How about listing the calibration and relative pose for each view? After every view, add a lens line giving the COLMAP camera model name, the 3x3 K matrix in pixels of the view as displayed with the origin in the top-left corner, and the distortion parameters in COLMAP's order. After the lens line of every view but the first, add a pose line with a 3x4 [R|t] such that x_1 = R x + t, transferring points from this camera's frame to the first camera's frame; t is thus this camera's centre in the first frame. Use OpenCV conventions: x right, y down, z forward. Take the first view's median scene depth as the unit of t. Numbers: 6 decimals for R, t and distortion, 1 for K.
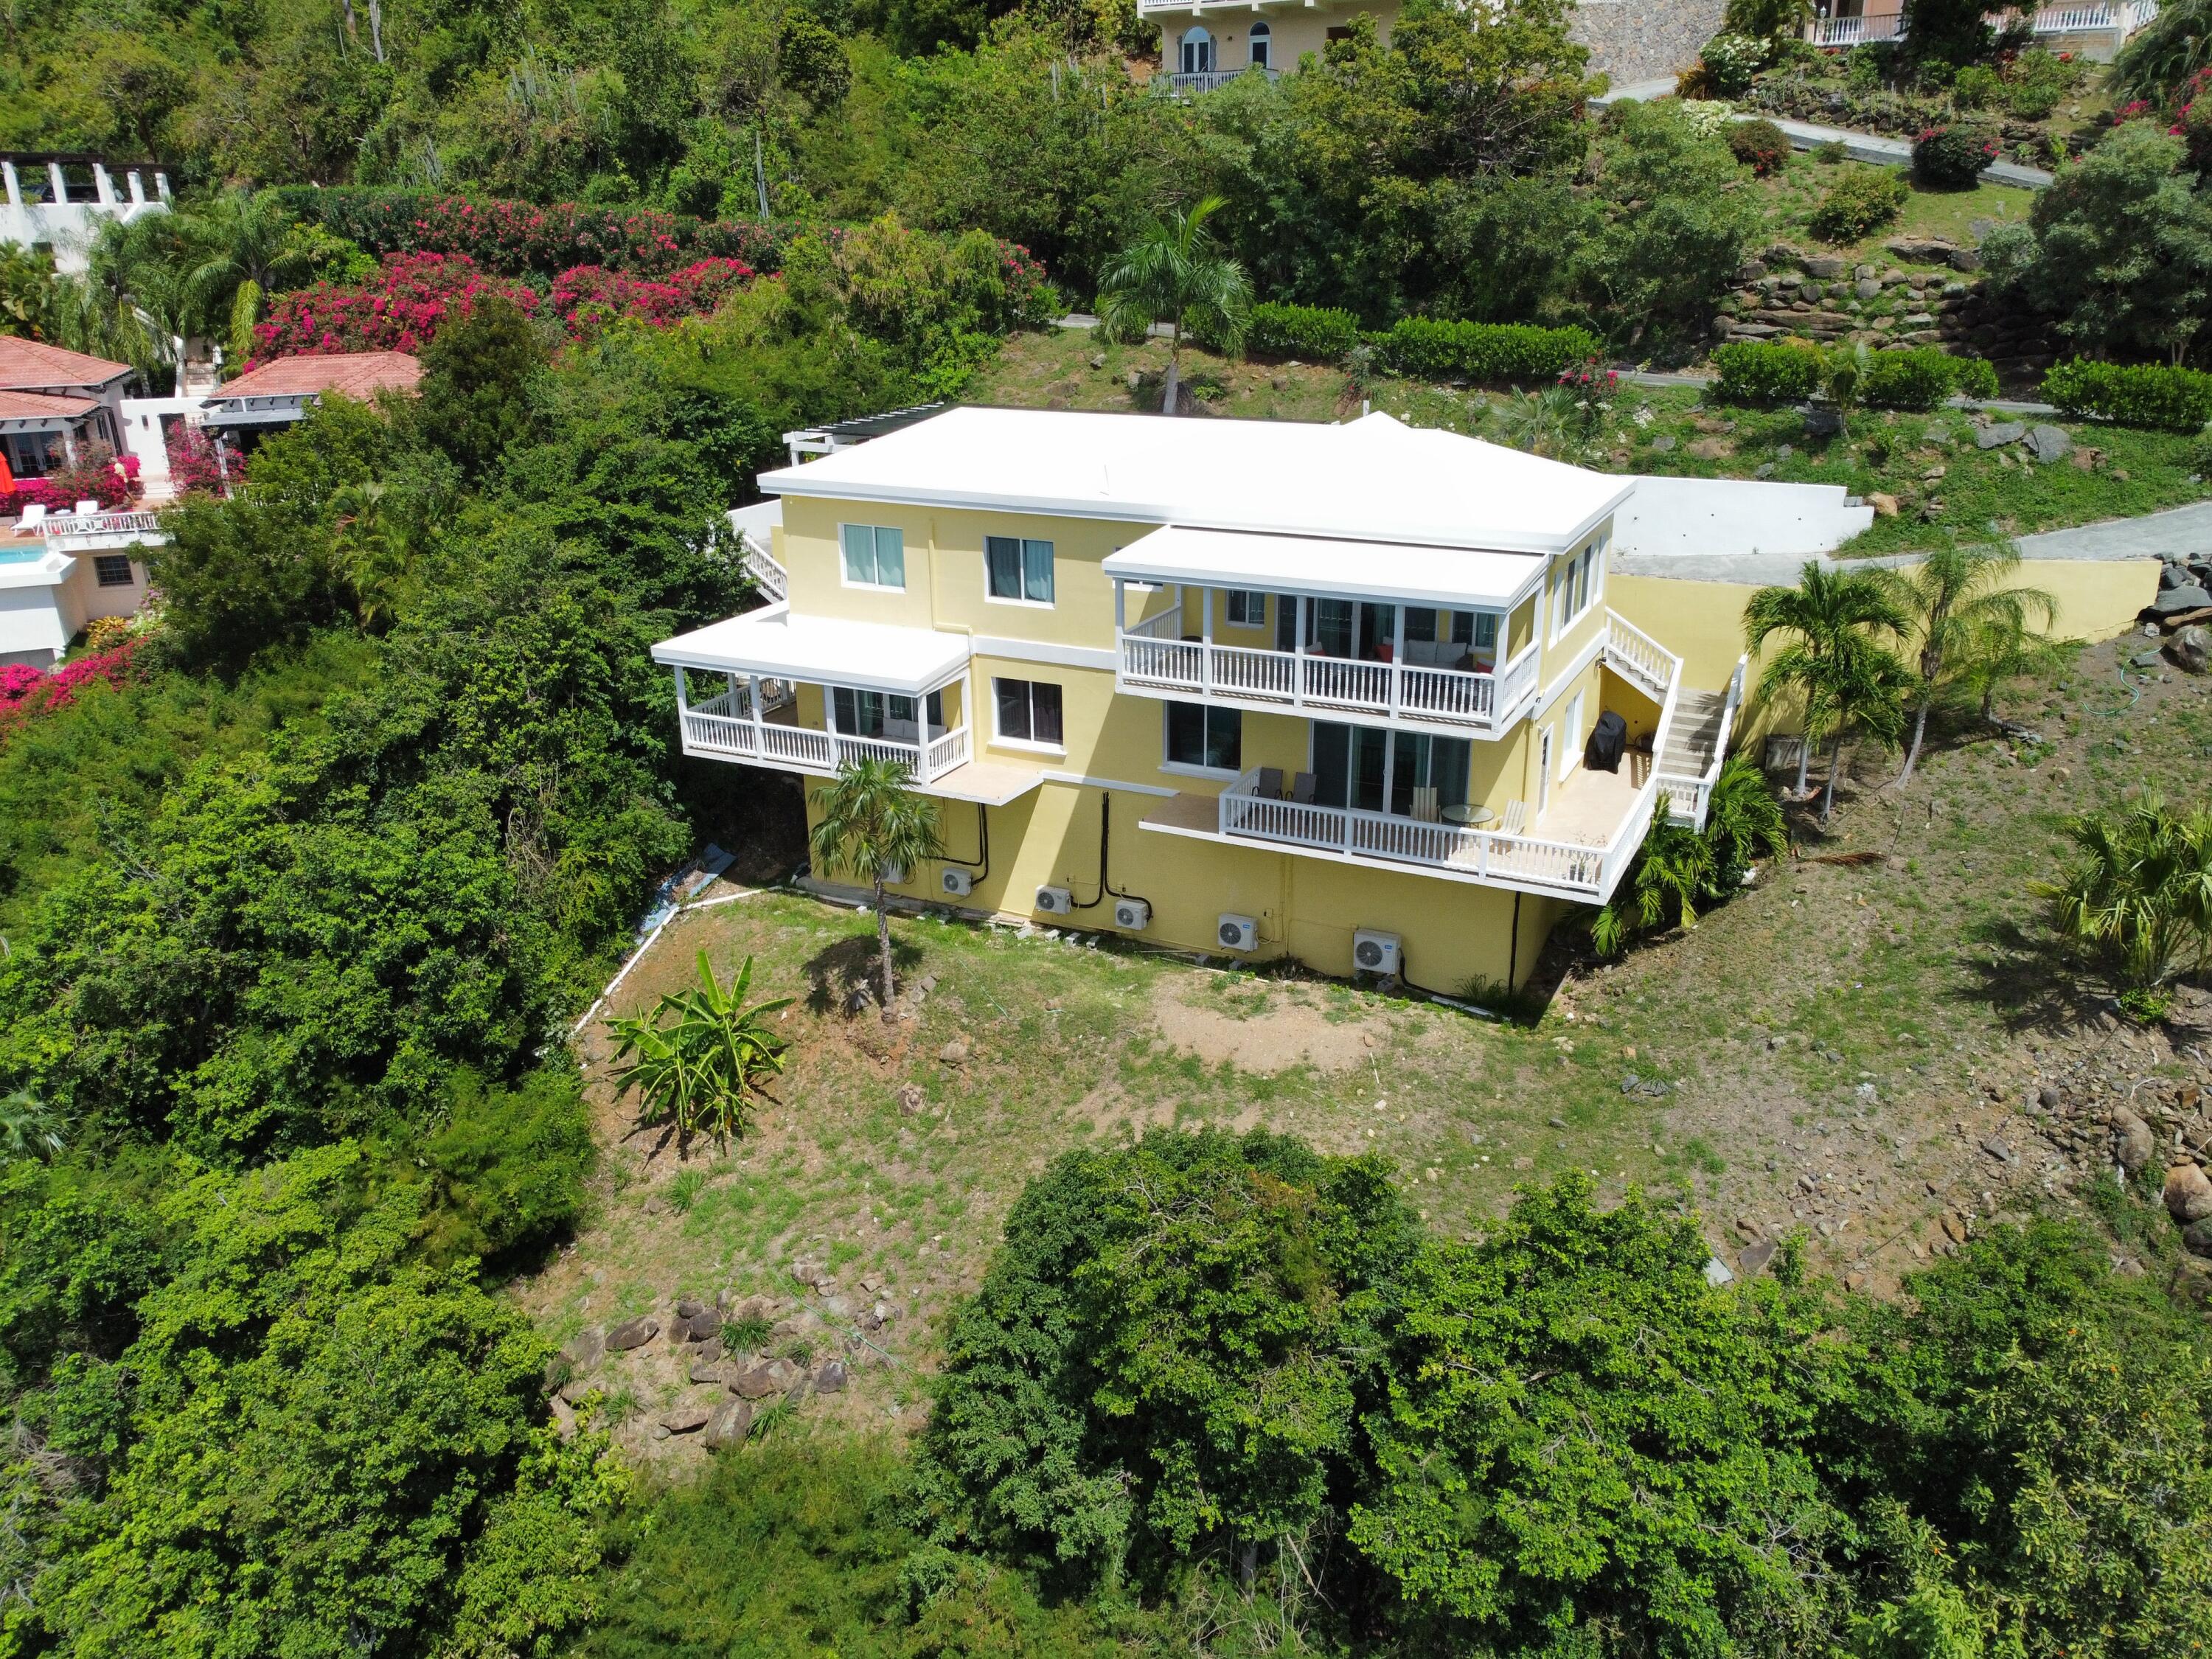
lens RADIAL K [[1696.5, 0, 1072.2], [0, 1696.5, 830.2], [0, 0, 1]] dist [0.002865, -0.003234]
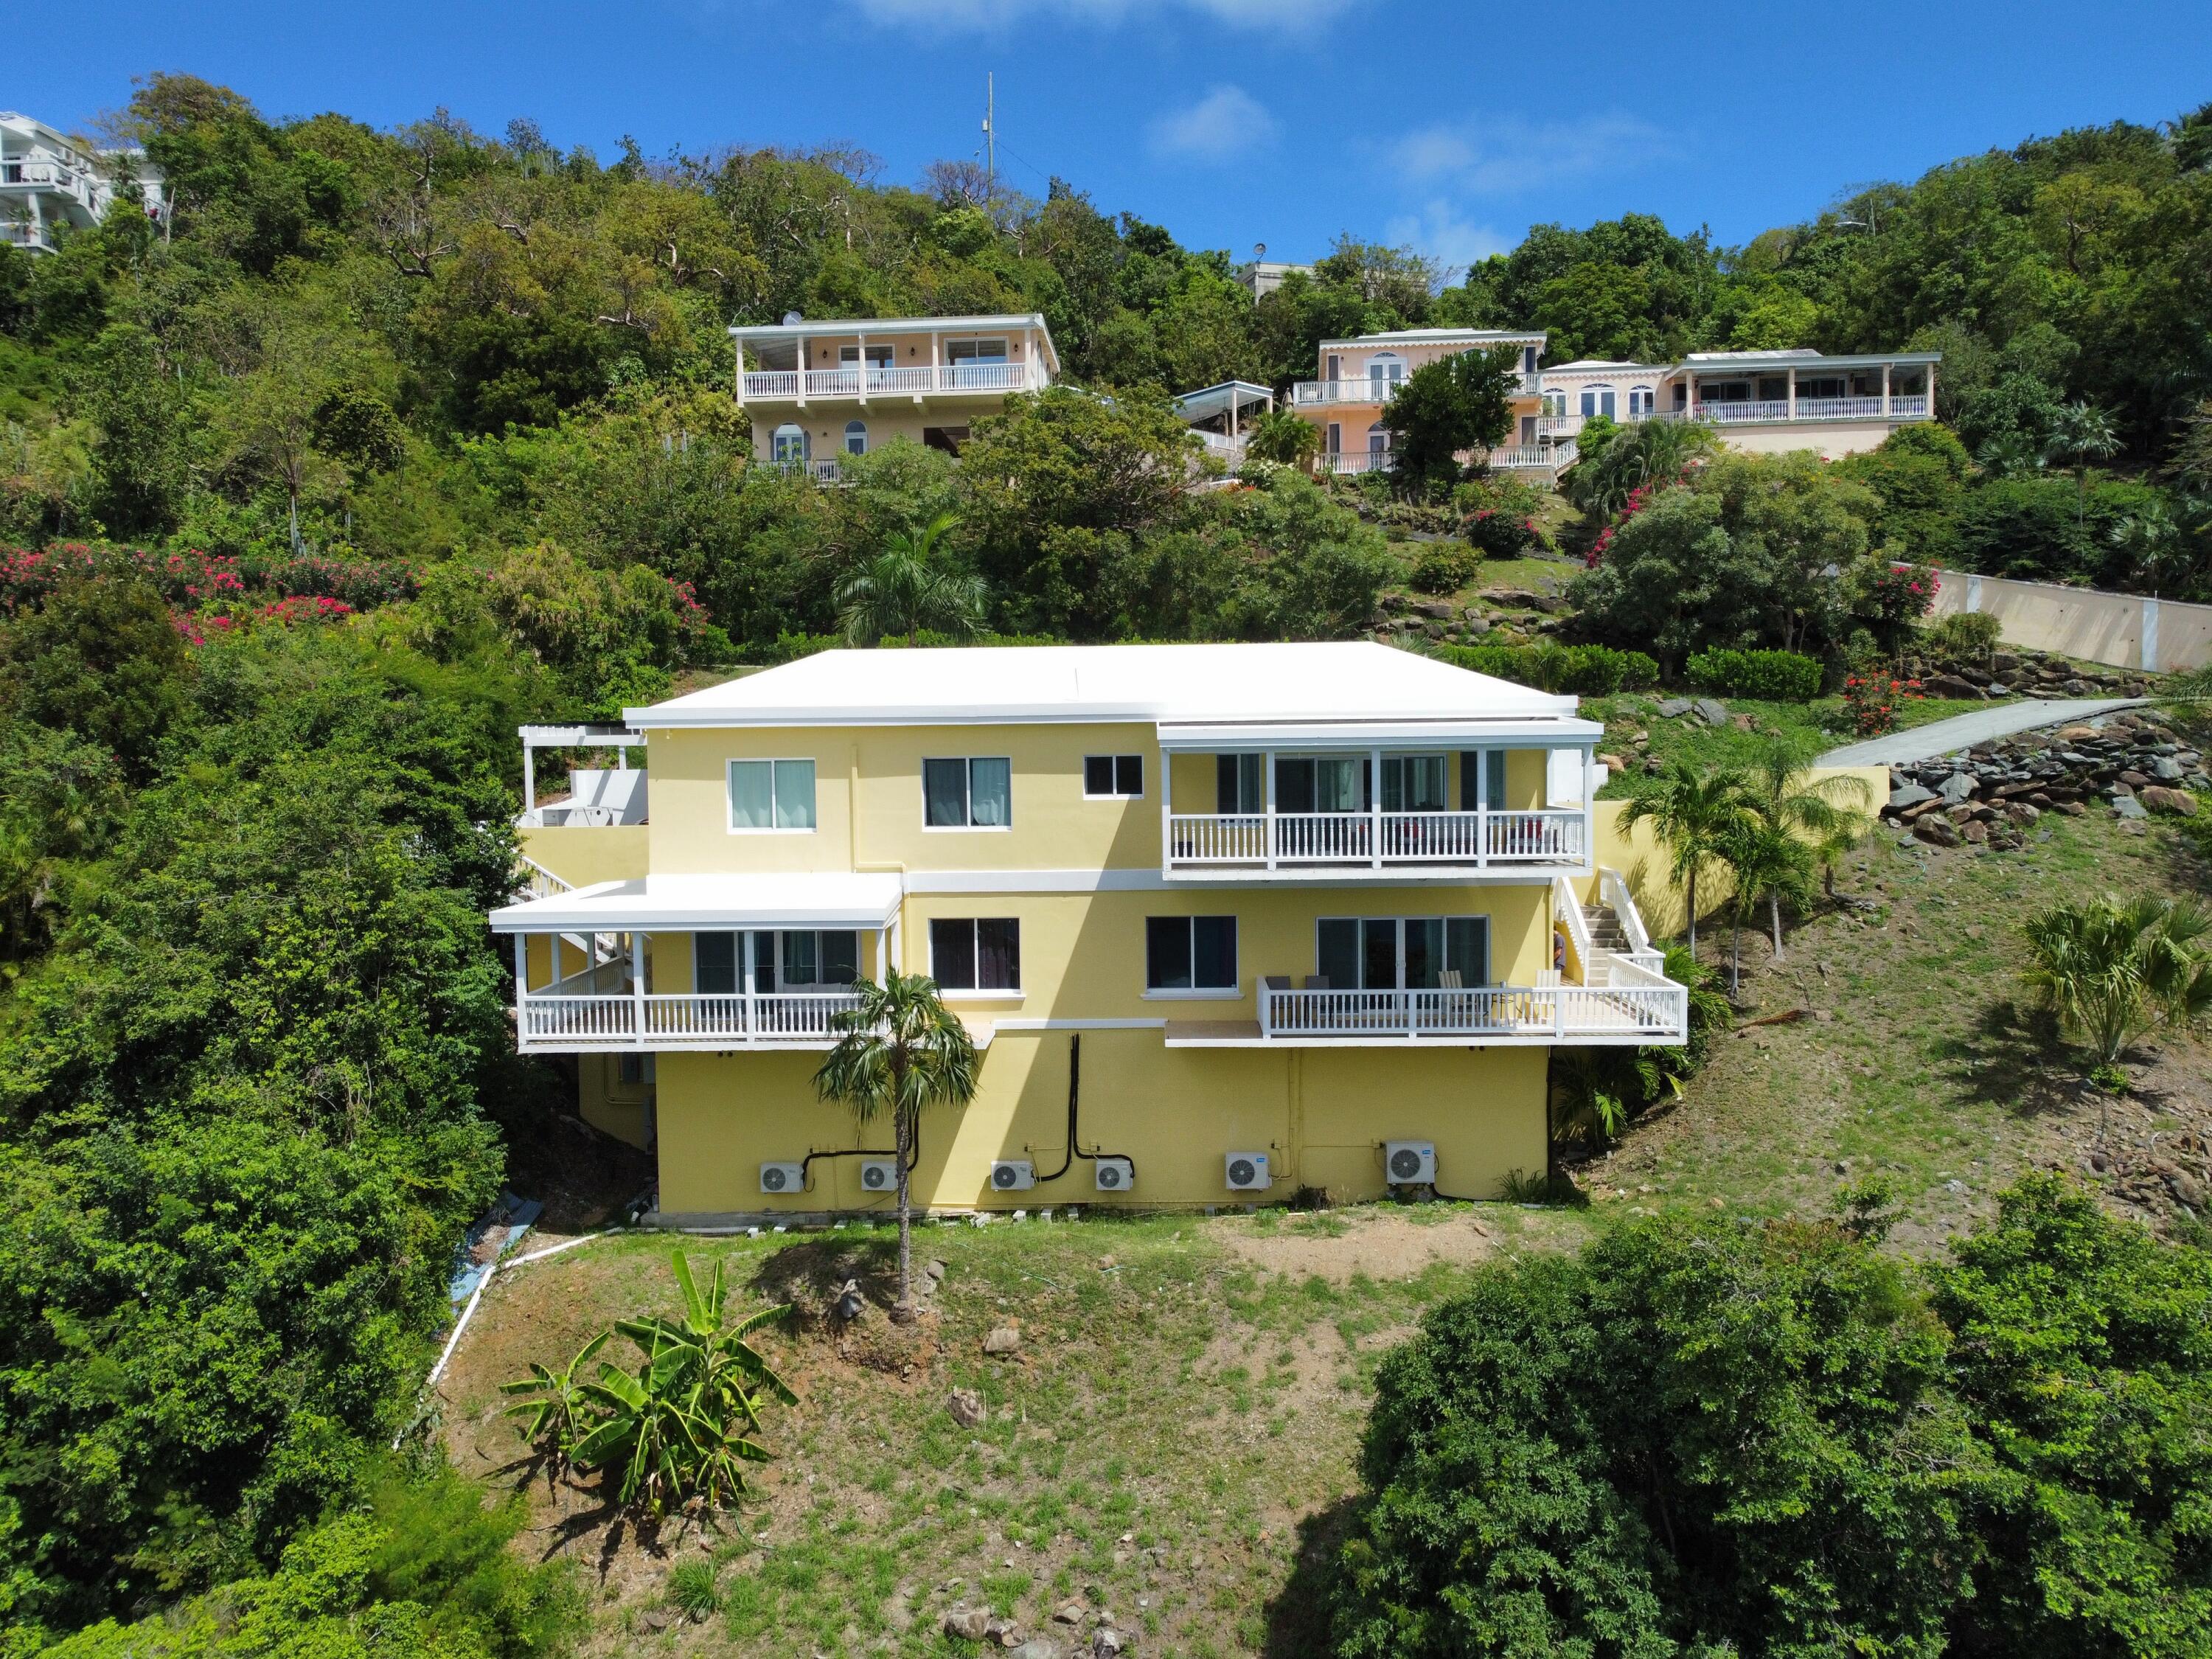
lens RADIAL K [[1696.5, 0, 1072.2], [0, 1696.5, 830.2], [0, 0, 1]] dist [0.002865, -0.003234]
pose [[0.901598, -0.012402, 0.432398, -0.355940], [0.147856, 0.948220, -0.281099, 0.122548], [-0.406522, 0.317371, 0.856747, 0.203673]]
